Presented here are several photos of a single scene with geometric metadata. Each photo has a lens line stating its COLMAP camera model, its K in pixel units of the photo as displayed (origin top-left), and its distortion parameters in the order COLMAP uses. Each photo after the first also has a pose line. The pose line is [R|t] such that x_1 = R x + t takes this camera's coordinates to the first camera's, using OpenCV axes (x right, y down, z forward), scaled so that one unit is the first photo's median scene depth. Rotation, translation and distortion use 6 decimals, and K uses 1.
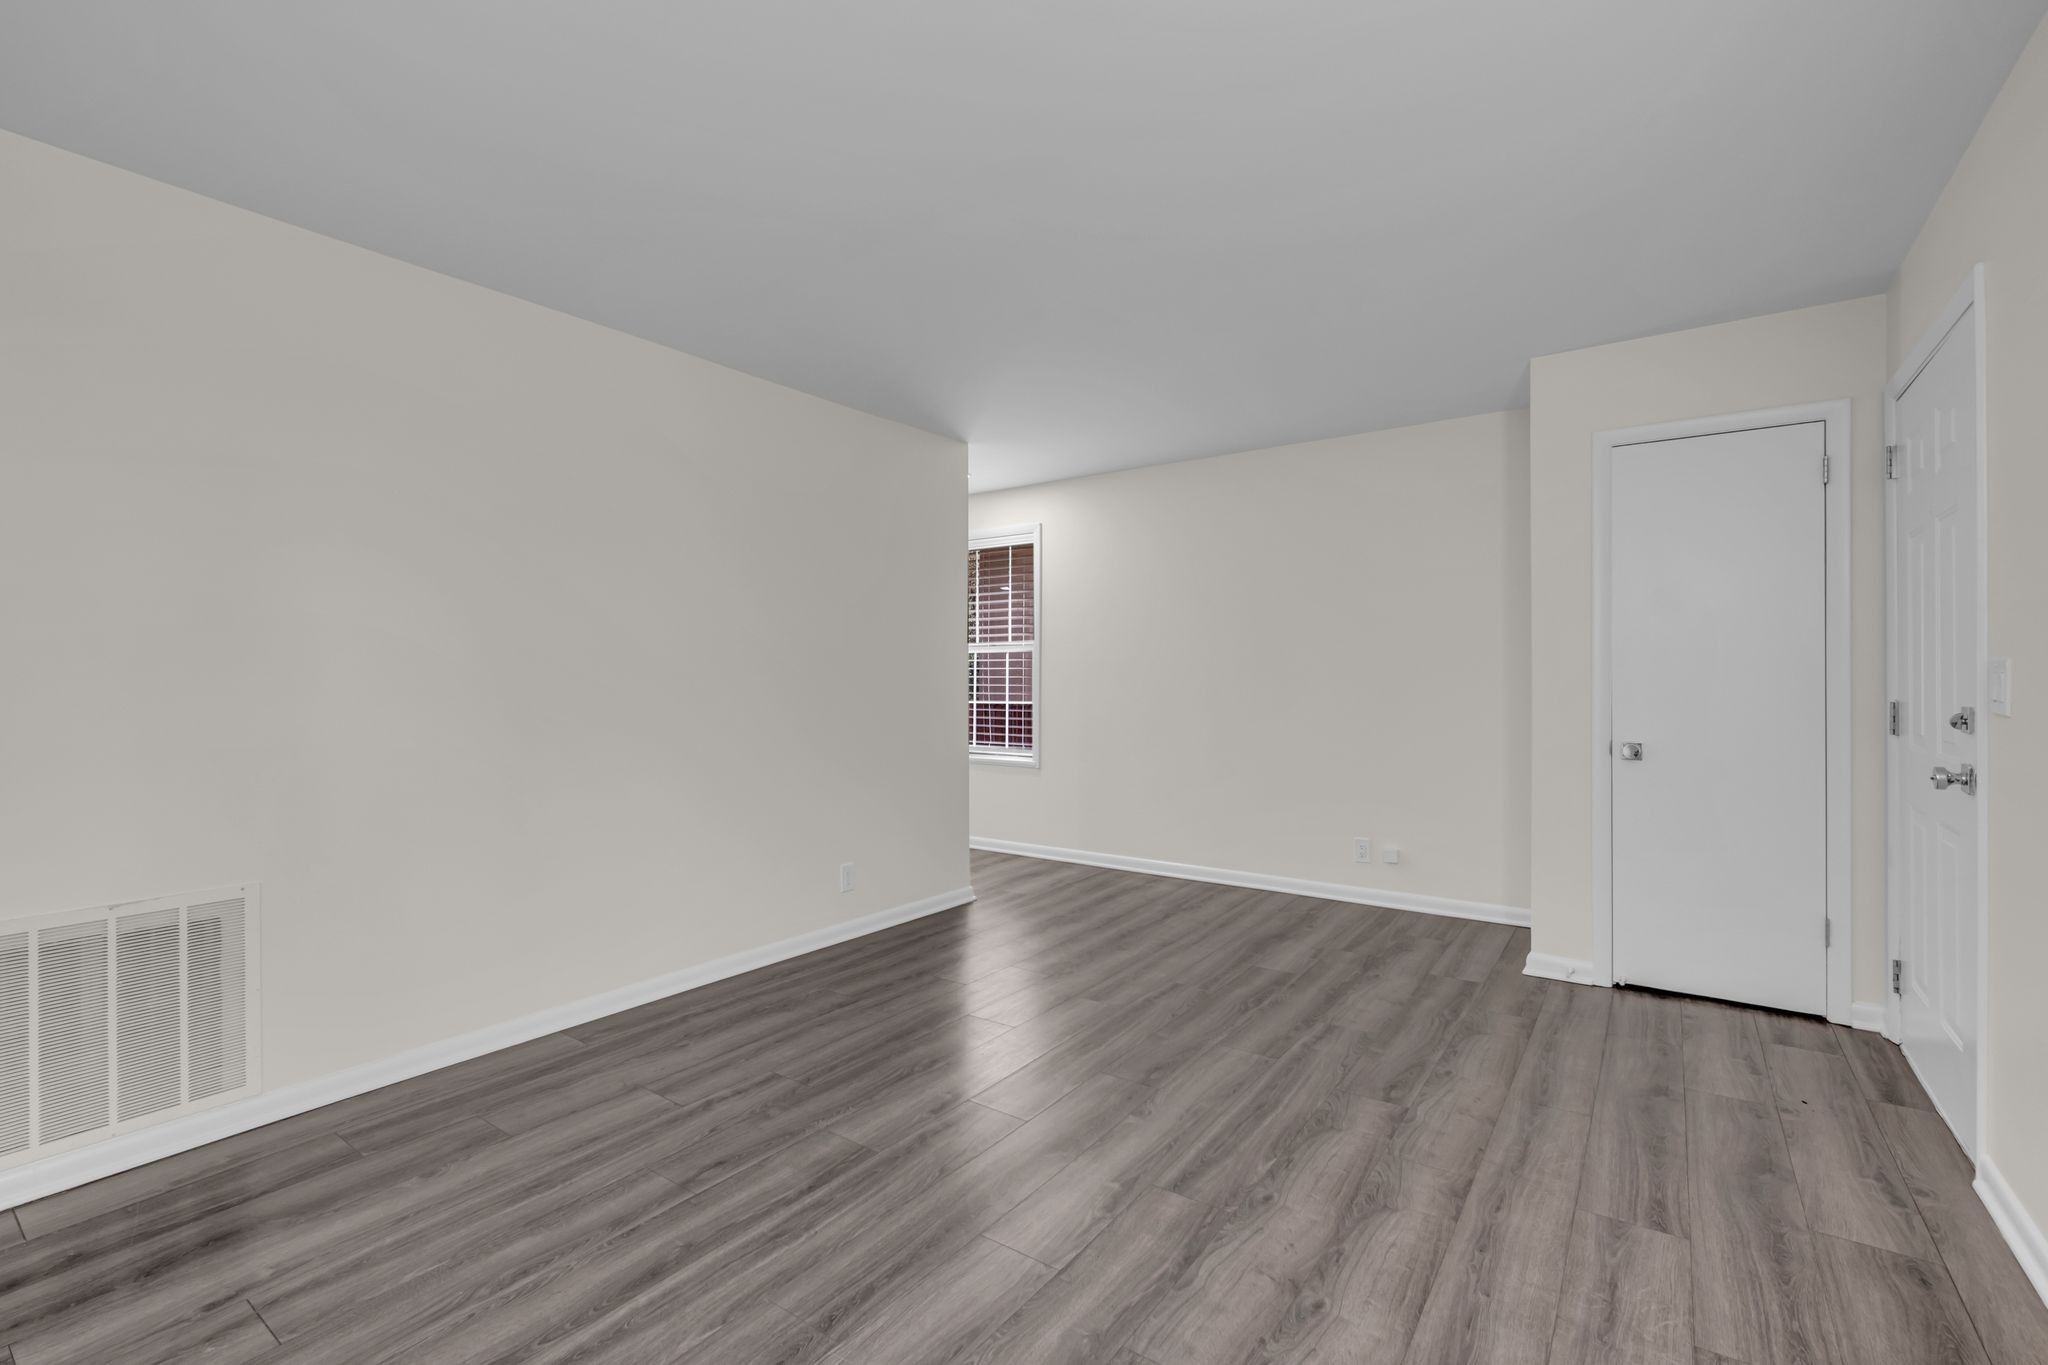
lens RADIAL K [[898.2, 0, 1035.1], [0, 898.2, 696.1], [0, 0, 1]] dist [-0.000316, -0.000233]
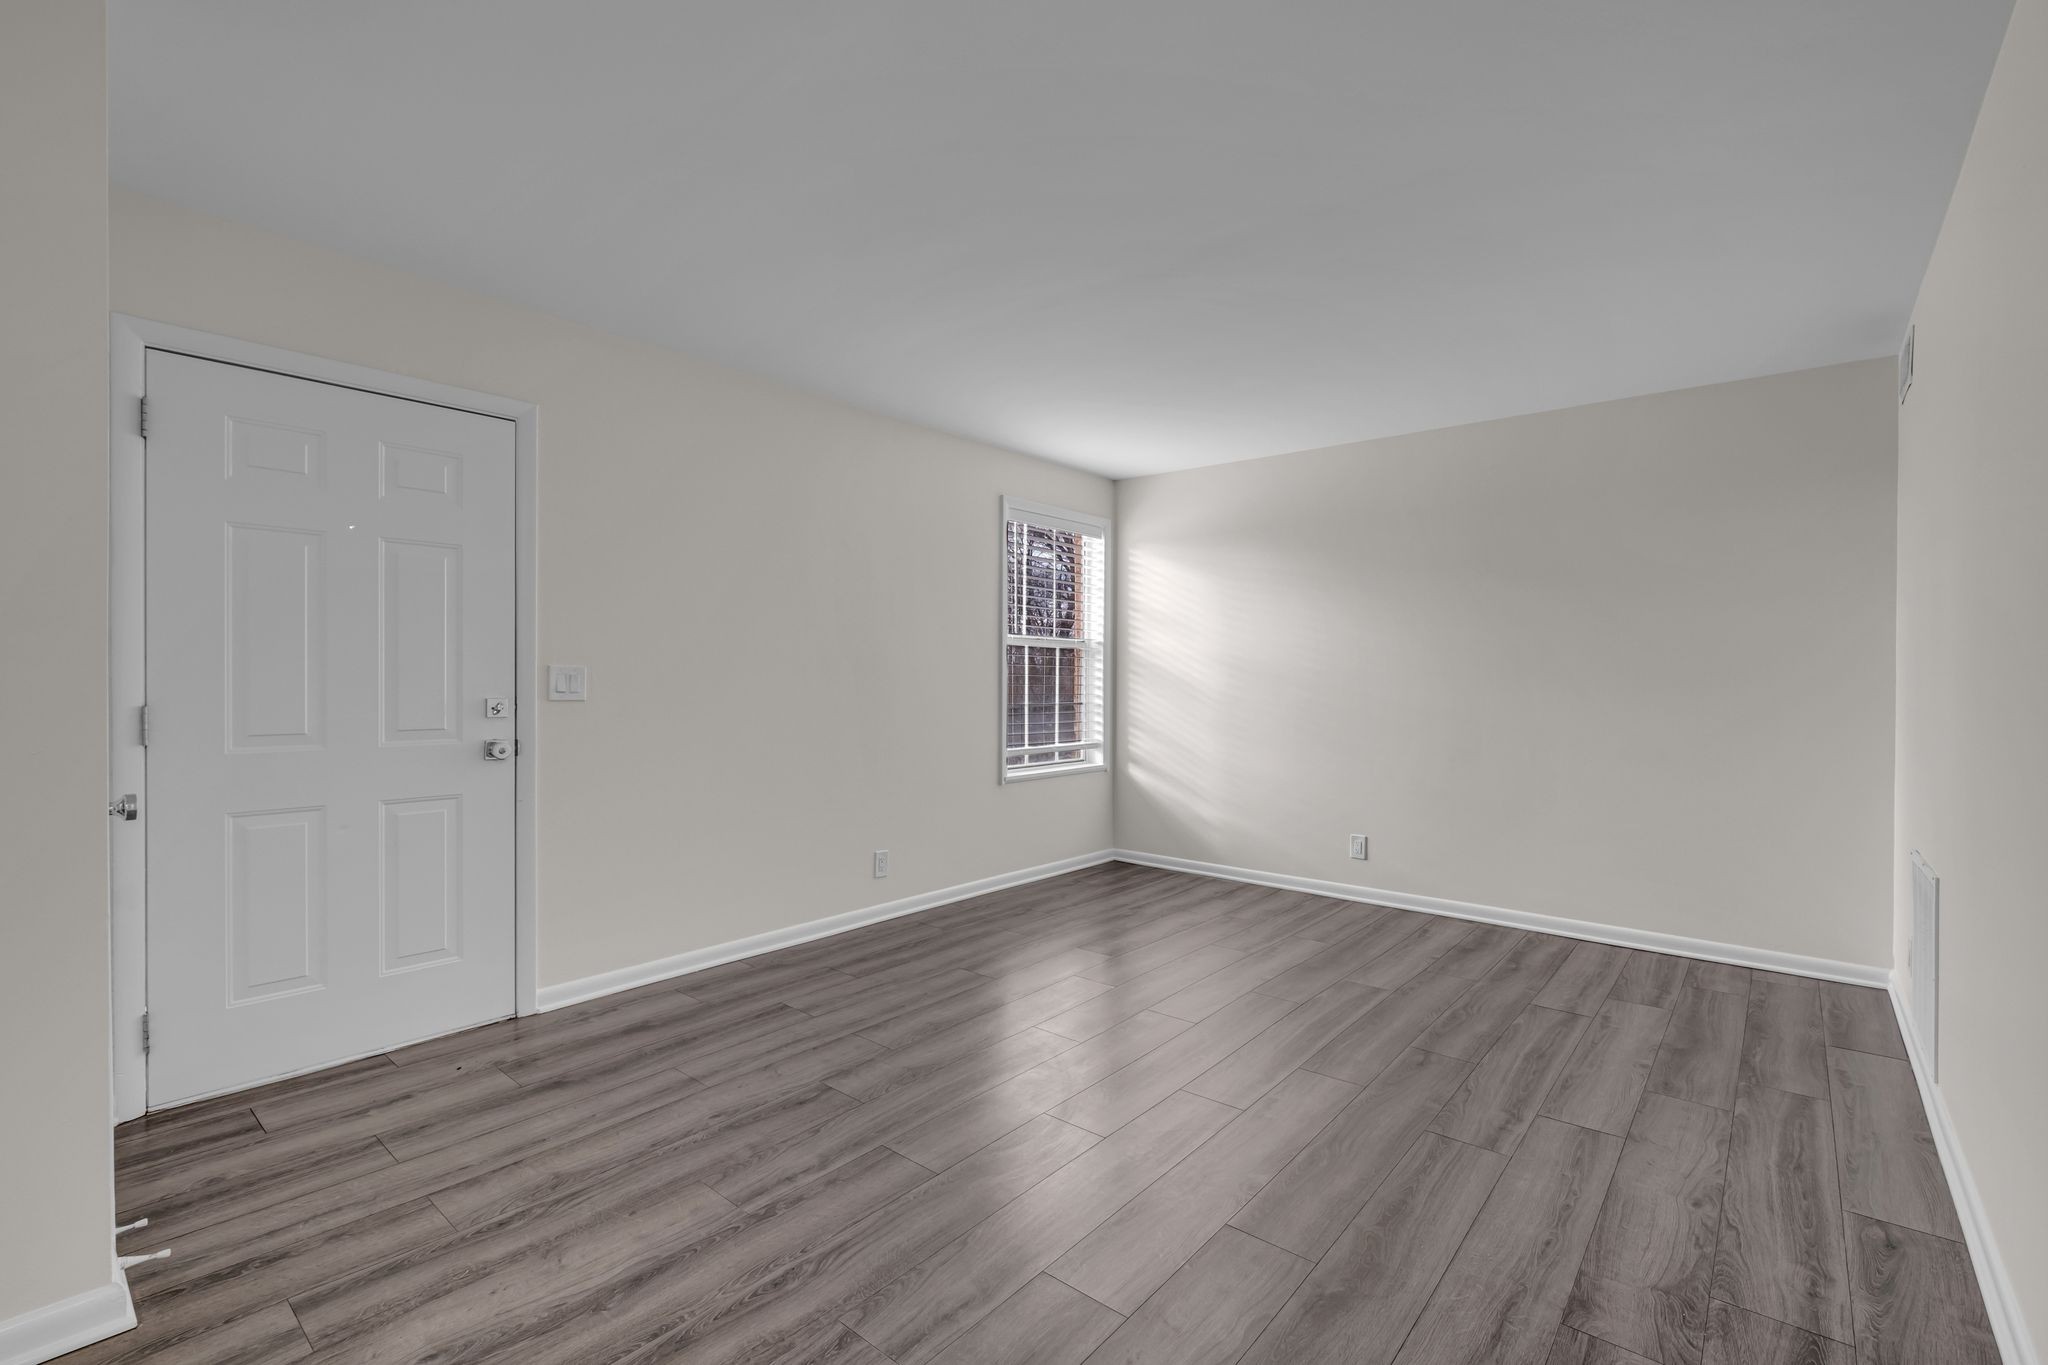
lens RADIAL K [[891.6, 0, 1018.7], [0, 891.6, 672.5], [0, 0, 1]] dist [-0.001039, -0.000216]
pose [[-0.995017, 0.000172, 0.099700, 0.071717], [0.001363, 0.999928, 0.011881, -0.037356], [-0.099691, 0.011958, -0.994947, 1.935521]]
